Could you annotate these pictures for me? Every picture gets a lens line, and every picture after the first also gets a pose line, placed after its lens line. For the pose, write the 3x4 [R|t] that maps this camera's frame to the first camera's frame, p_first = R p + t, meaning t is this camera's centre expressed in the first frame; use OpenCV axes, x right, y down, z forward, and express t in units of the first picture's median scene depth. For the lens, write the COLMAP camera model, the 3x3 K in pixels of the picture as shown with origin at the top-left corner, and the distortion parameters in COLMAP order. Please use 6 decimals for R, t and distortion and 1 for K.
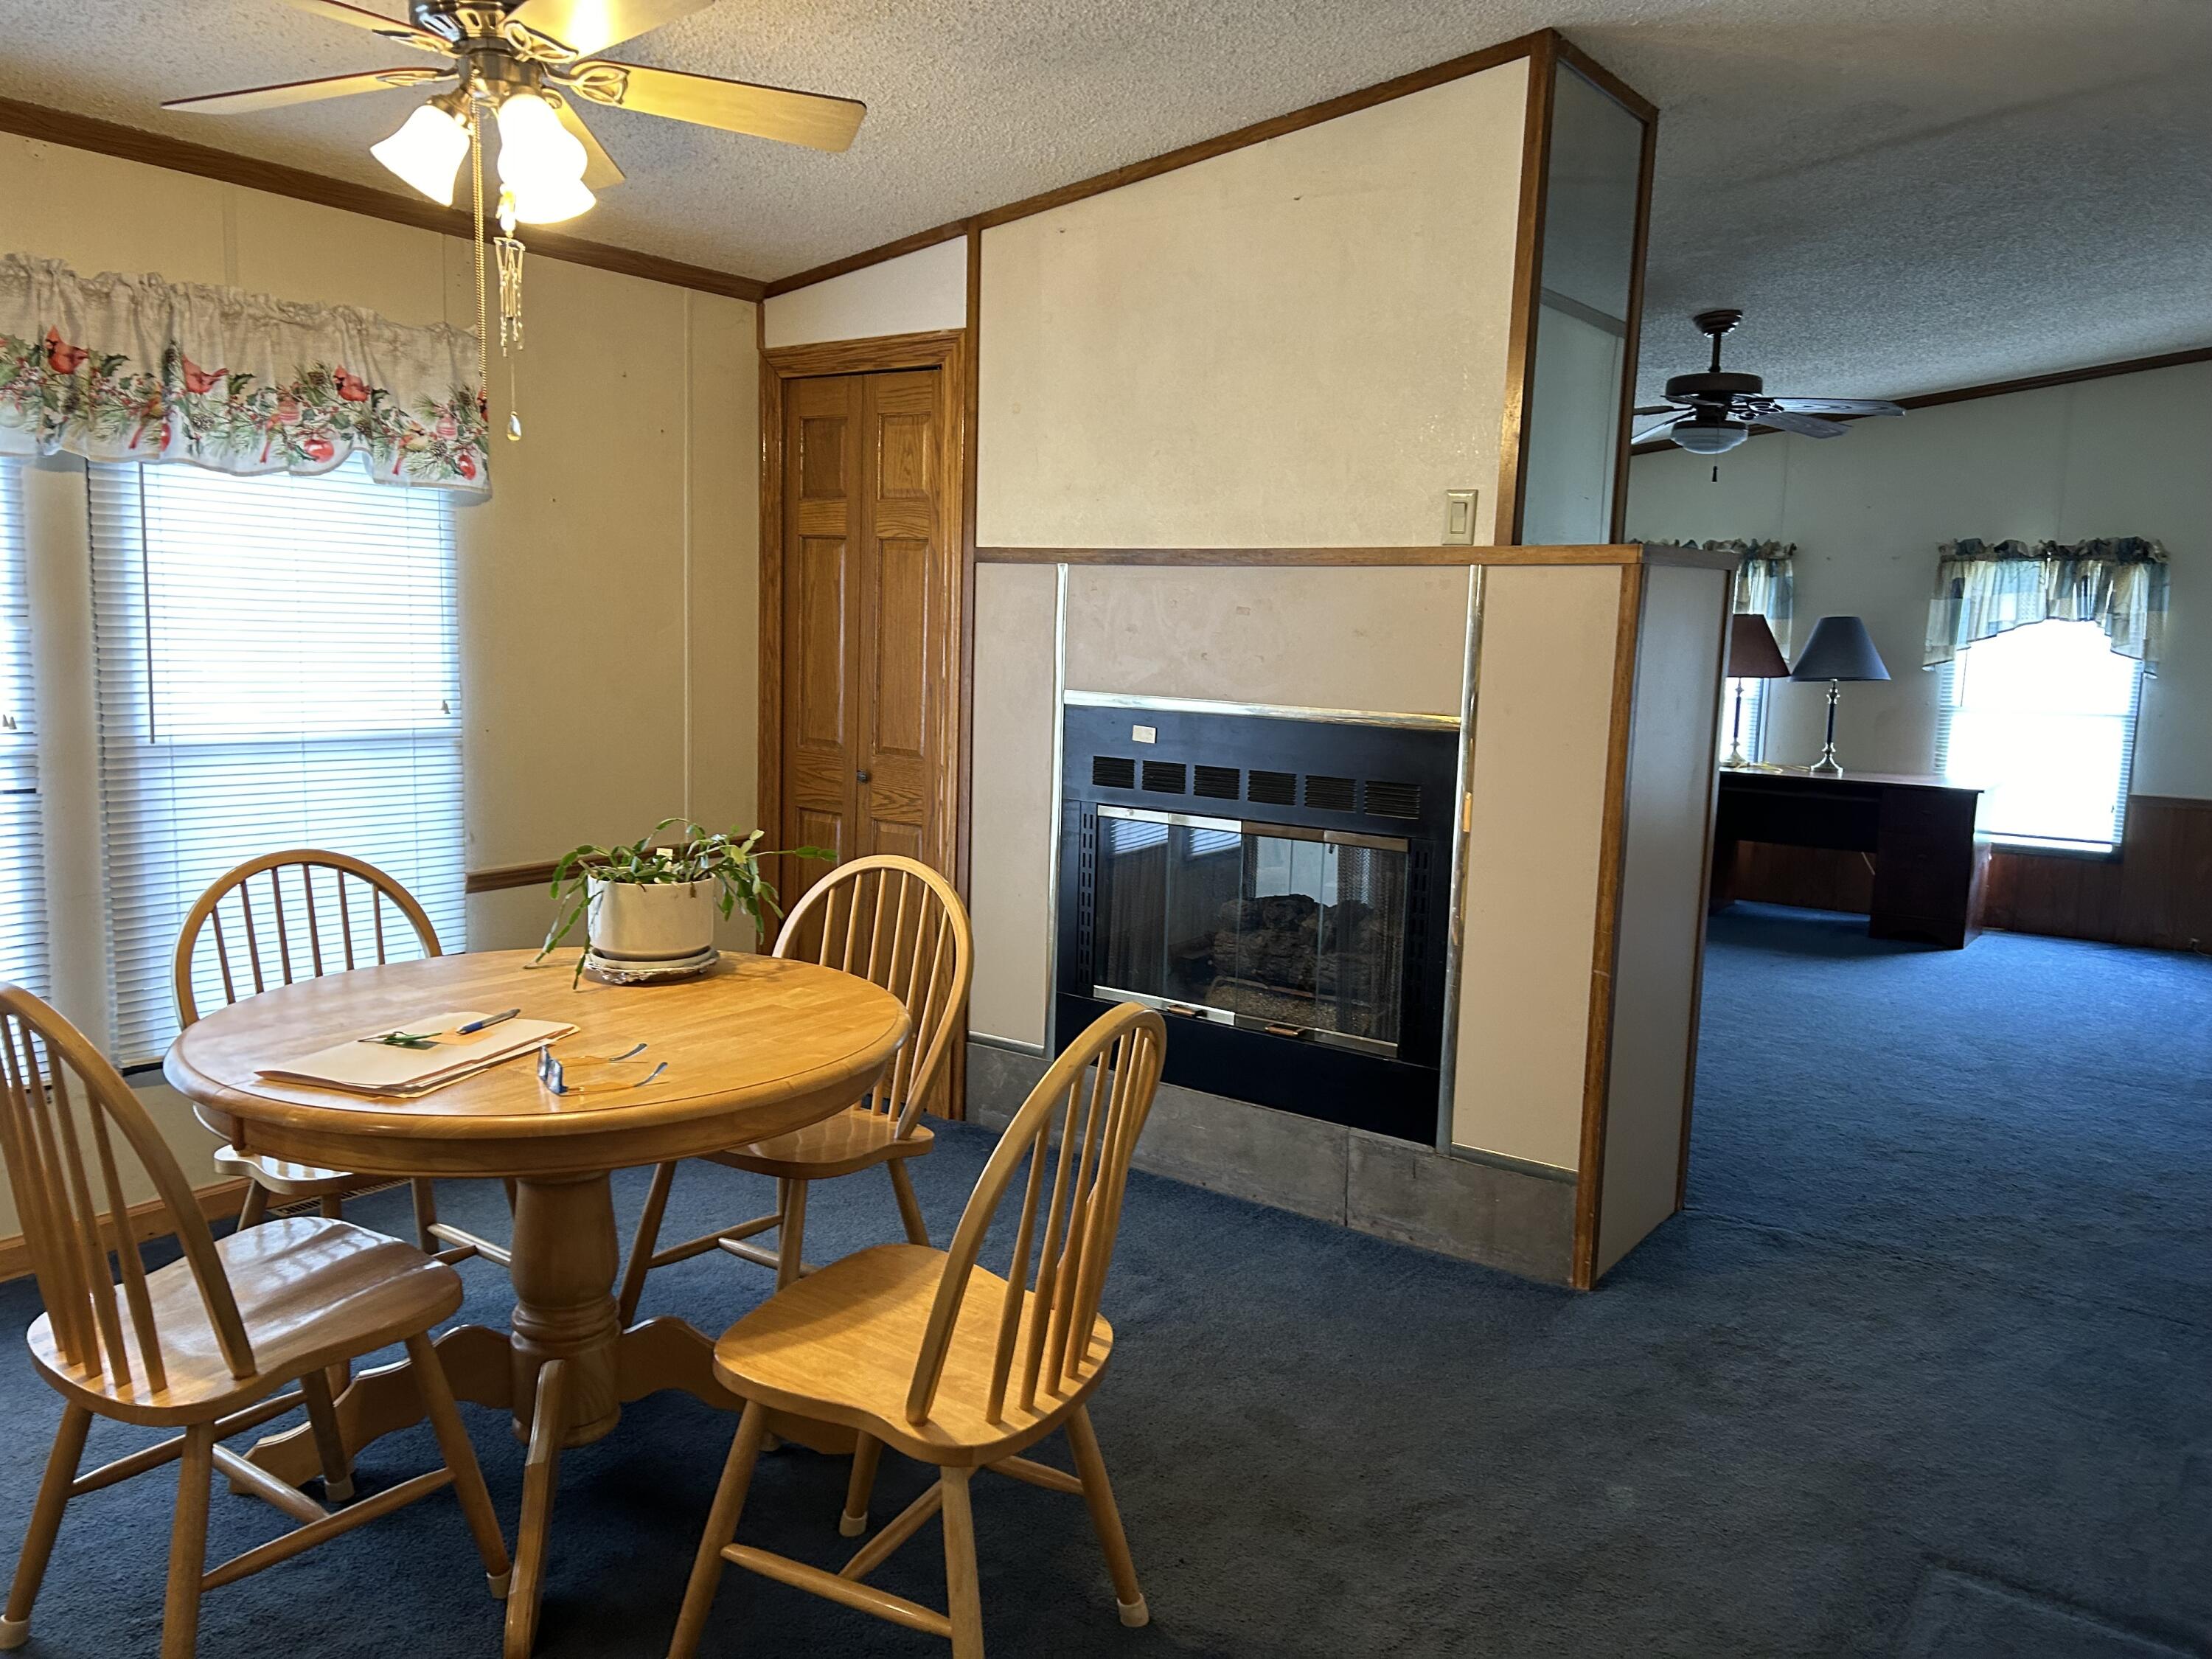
lens RADIAL K [[1675.7, 0, 1109.5], [0, 1675.7, 838.8], [0, 0, 1]] dist [0.066073, -0.055244]
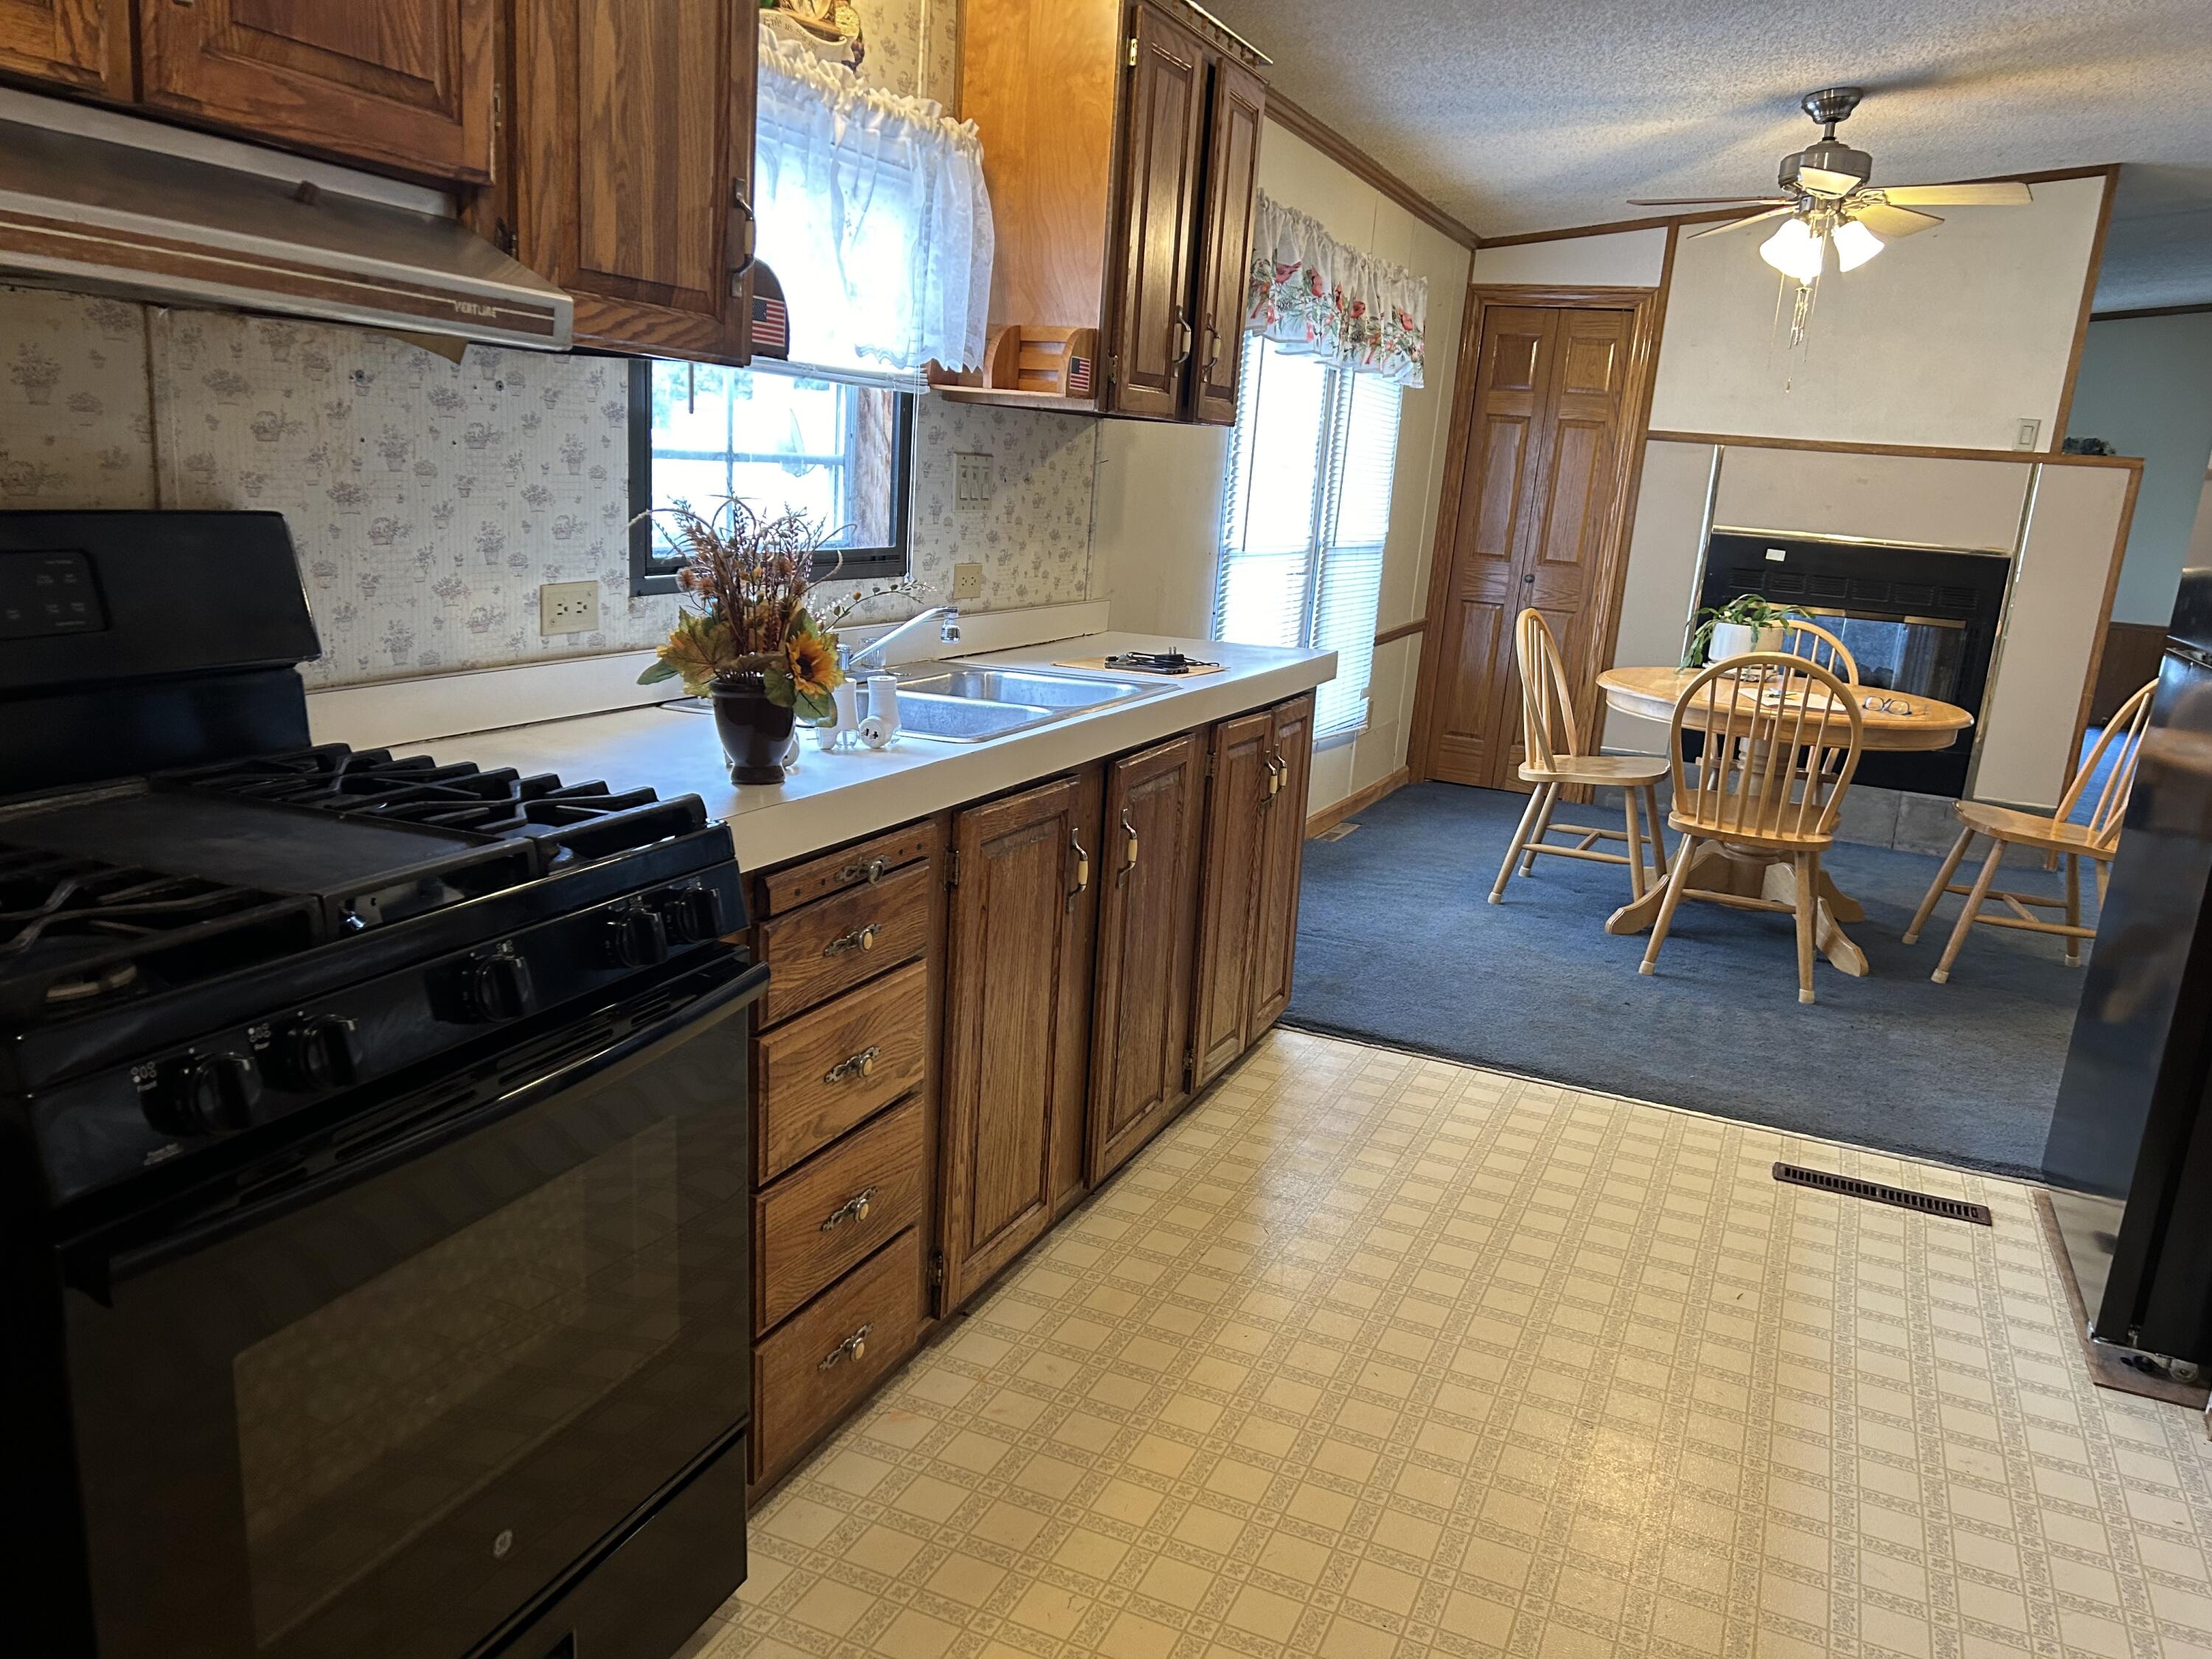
lens RADIAL K [[1675.7, 0, 1116.7], [0, 1675.7, 839.9], [0, 0, 1]] dist [0.066073, -0.055244]
pose [[0.976569, -0.004100, 0.215164, -0.916709], [-0.018025, 0.994747, 0.100765, 0.055631], [-0.214447, -0.102282, 0.971365, -0.464387]]
